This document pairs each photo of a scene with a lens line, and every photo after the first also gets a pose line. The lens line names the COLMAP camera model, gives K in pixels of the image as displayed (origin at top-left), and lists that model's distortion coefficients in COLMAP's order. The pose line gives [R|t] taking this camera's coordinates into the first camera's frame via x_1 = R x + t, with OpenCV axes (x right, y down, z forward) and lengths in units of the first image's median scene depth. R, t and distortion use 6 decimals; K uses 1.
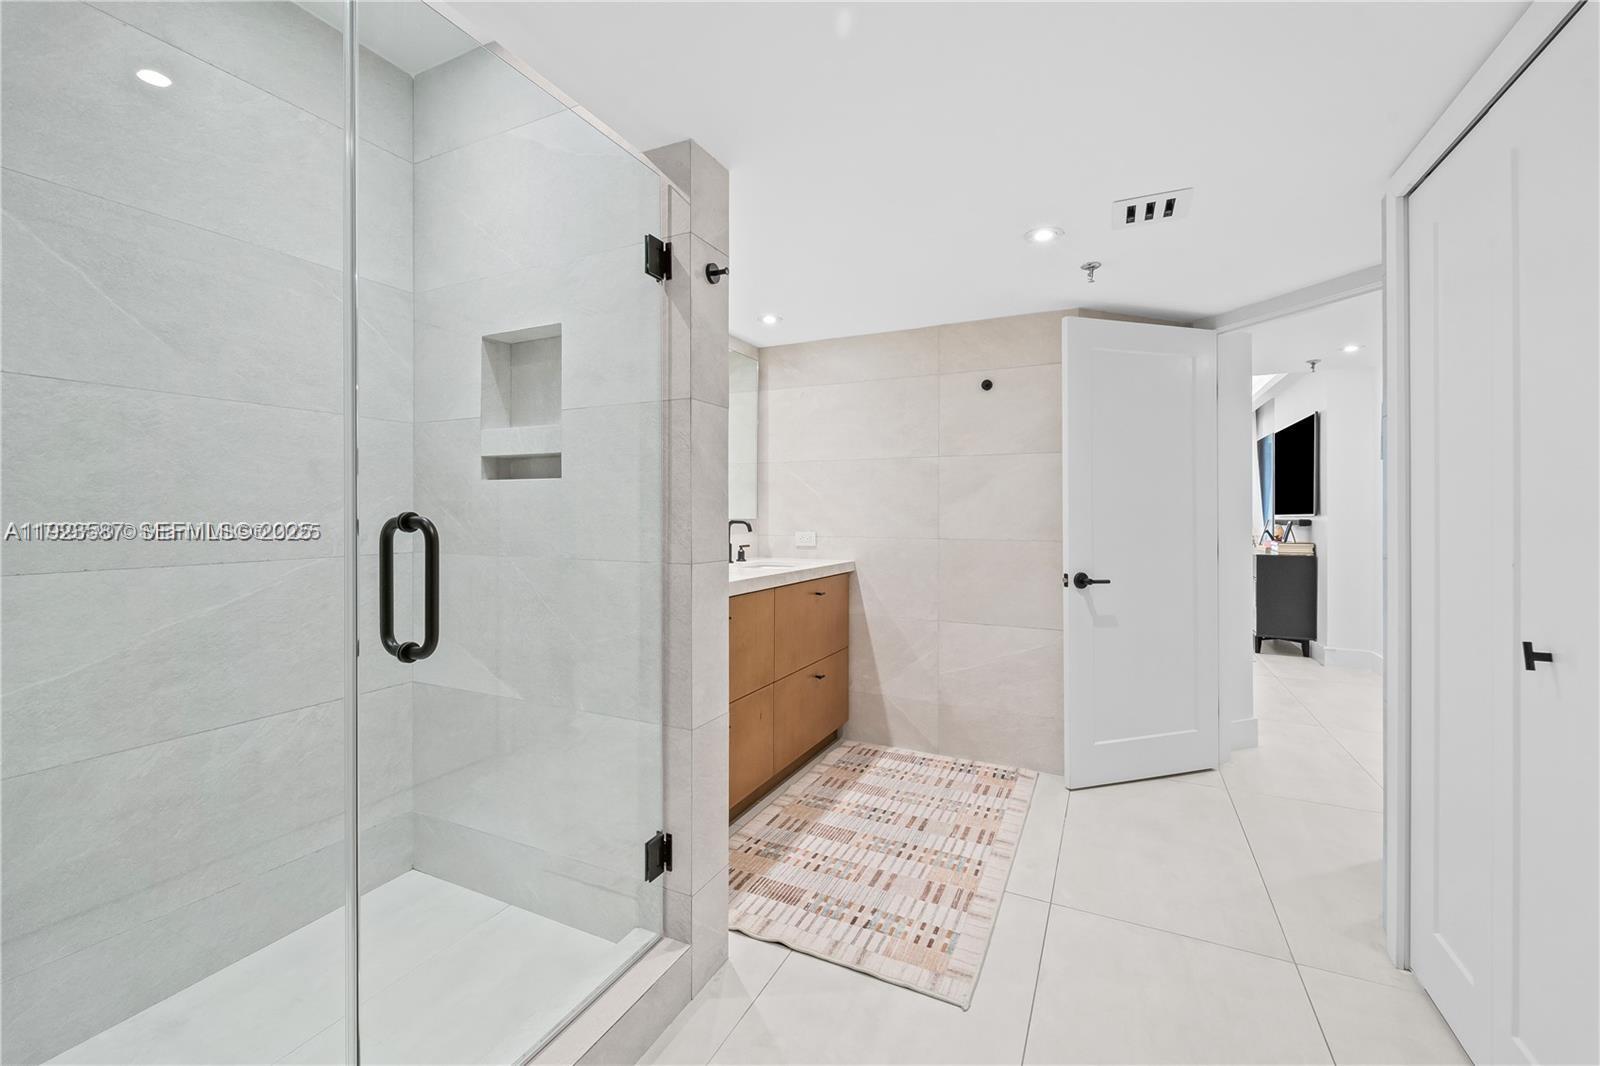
lens RADIAL K [[656.4, 0, 800.8], [0, 656.4, 517.1], [0, 0, 1]] dist [0.006683, -0.001230]
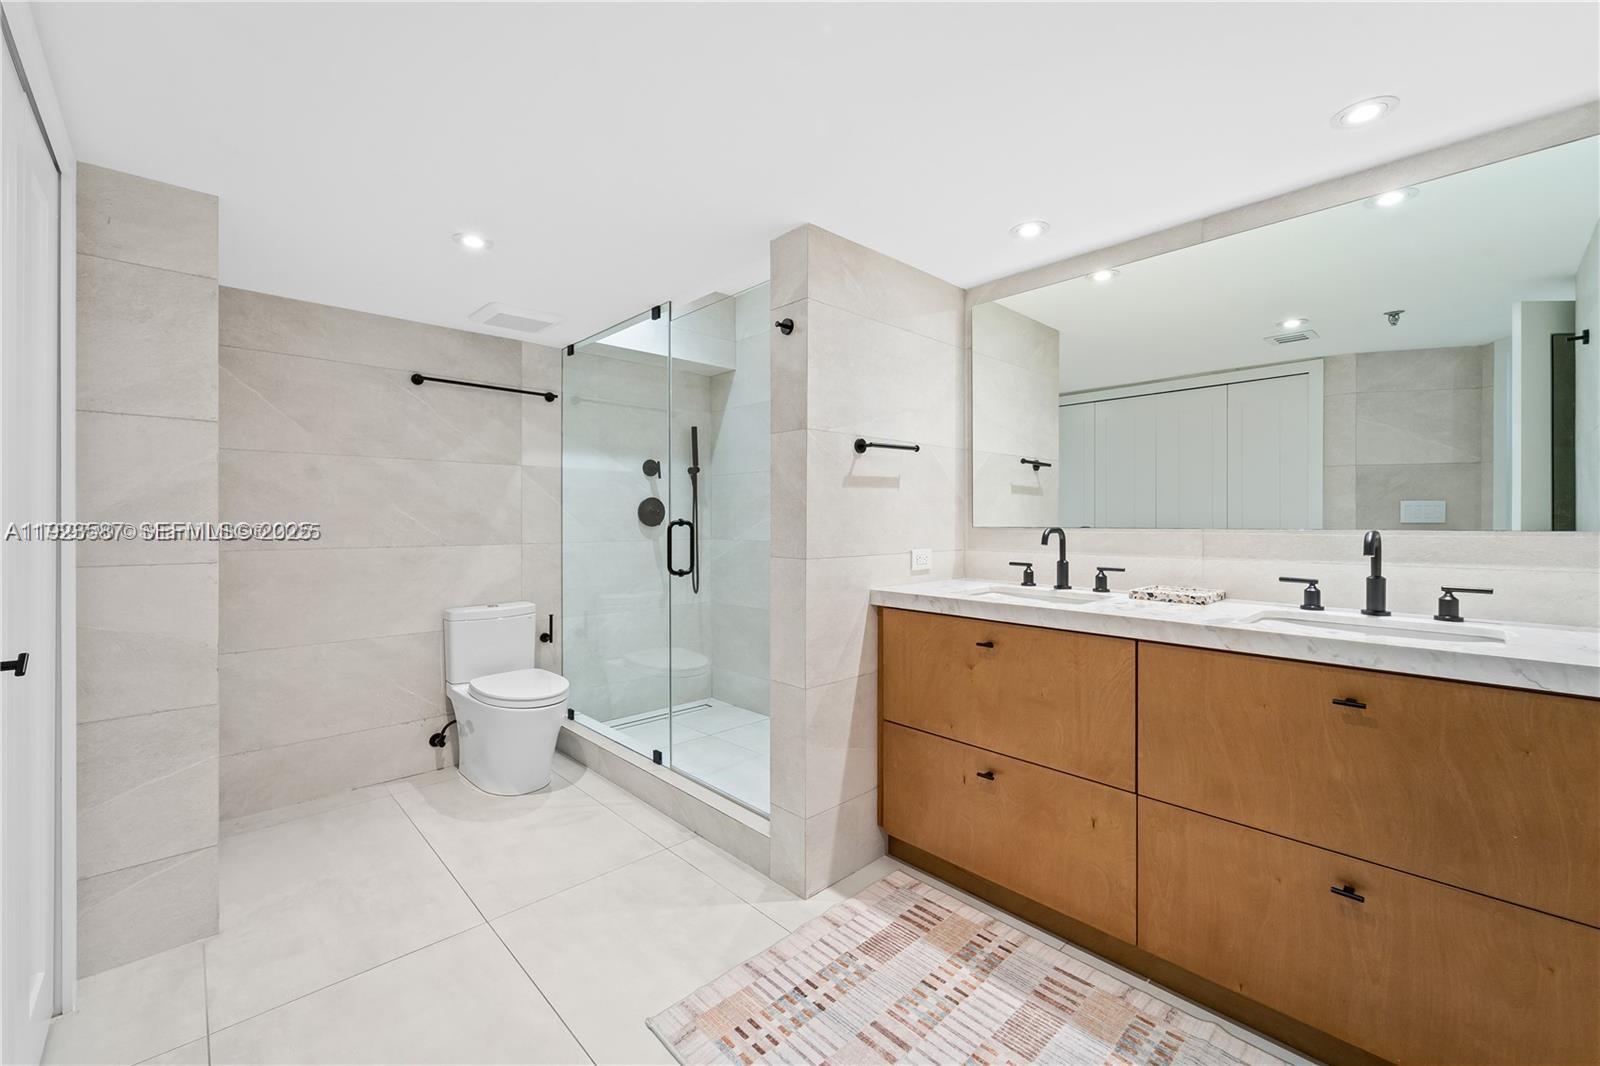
lens RADIAL K [[656.4, 0, 800.1], [0, 656.4, 526.1], [0, 0, 1]] dist [0.006683, -0.001230]
pose [[-0.357192, 0.012766, -0.933944, 0.871369], [-0.004949, 0.999867, 0.015560, -0.008914], [0.934018, 0.010180, -0.357081, 1.256928]]
